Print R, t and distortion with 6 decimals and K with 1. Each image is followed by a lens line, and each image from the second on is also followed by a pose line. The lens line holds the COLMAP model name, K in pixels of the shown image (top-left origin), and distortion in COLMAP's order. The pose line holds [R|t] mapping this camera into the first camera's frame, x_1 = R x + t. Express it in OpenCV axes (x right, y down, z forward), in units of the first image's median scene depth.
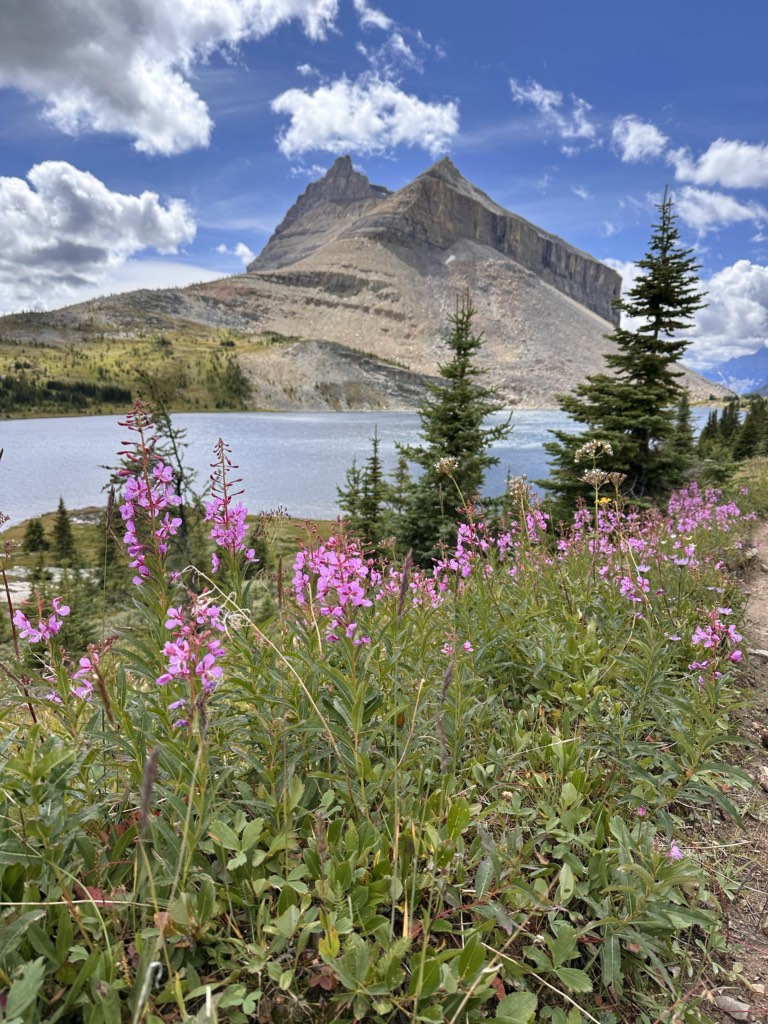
lens RADIAL K [[728.2, 0, 384.0], [0, 728.2, 512.0], [0, 0, 1]] dist [0.168972, -0.318267]
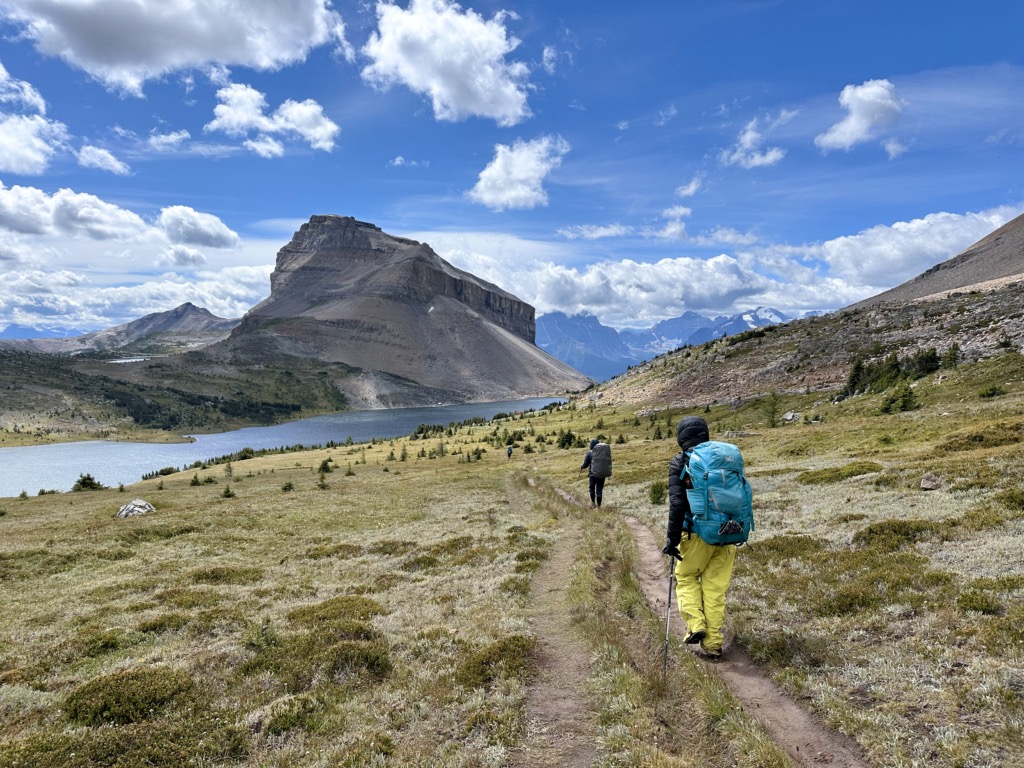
lens RADIAL K [[728.2, 0, 512.0], [0, 728.2, 384.0], [0, 0, 1]] dist [0.168972, -0.318267]
pose [[0.976076, -0.021518, 0.216362, -0.109027], [0.045772, 0.993127, -0.107720, 0.025001], [-0.212557, 0.115047, 0.970352, -0.739165]]
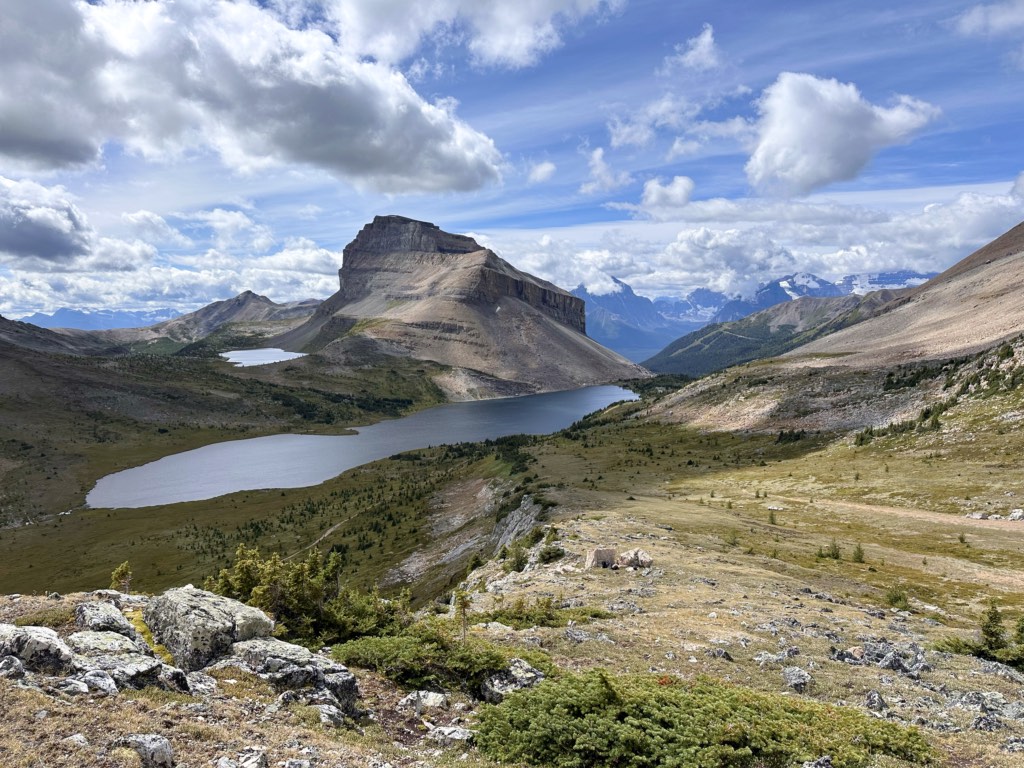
lens RADIAL K [[728.2, 0, 512.0], [0, 728.2, 384.0], [0, 0, 1]] dist [0.168972, -0.318267]
pose [[0.984110, -0.050724, 0.170158, -0.242721], [0.063540, 0.995470, -0.070731, 0.000585], [-0.165800, 0.080419, 0.982875, -1.022547]]
